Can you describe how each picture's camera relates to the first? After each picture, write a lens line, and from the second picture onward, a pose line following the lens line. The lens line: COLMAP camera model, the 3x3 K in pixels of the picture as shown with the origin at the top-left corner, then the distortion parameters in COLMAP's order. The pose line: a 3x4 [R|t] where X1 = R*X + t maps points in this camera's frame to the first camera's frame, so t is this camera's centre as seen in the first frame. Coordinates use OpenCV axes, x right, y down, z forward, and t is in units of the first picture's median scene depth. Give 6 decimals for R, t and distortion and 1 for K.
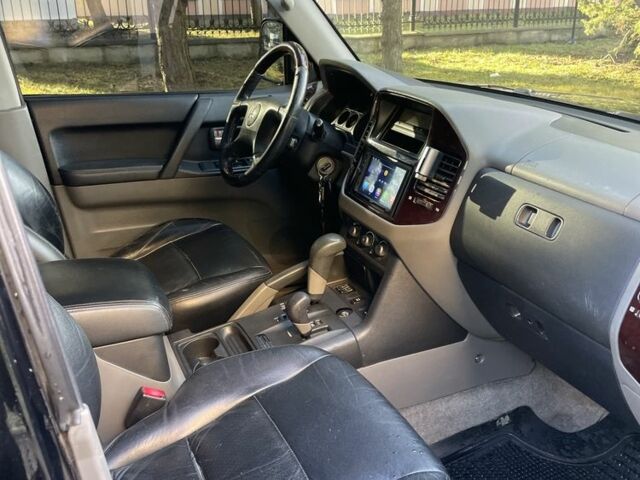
lens RADIAL K [[635.2, 0, 322.7], [0, 635.2, 247.6], [0, 0, 1]] dist [0.084615, -0.120846]
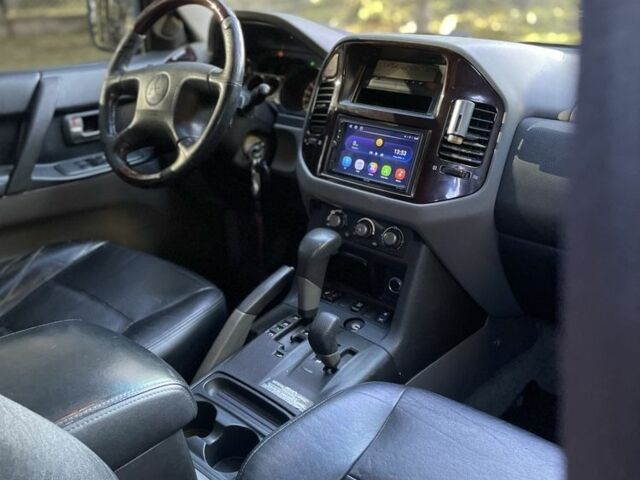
lens RADIAL K [[635.2, 0, 322.7], [0, 635.2, 247.6], [0, 0, 1]] dist [0.084615, -0.120846]
pose [[0.916297, -0.178915, 0.358314, -0.261064], [0.167550, 0.983861, 0.062801, -0.047286], [-0.363768, 0.002491, 0.931486, 0.271366]]
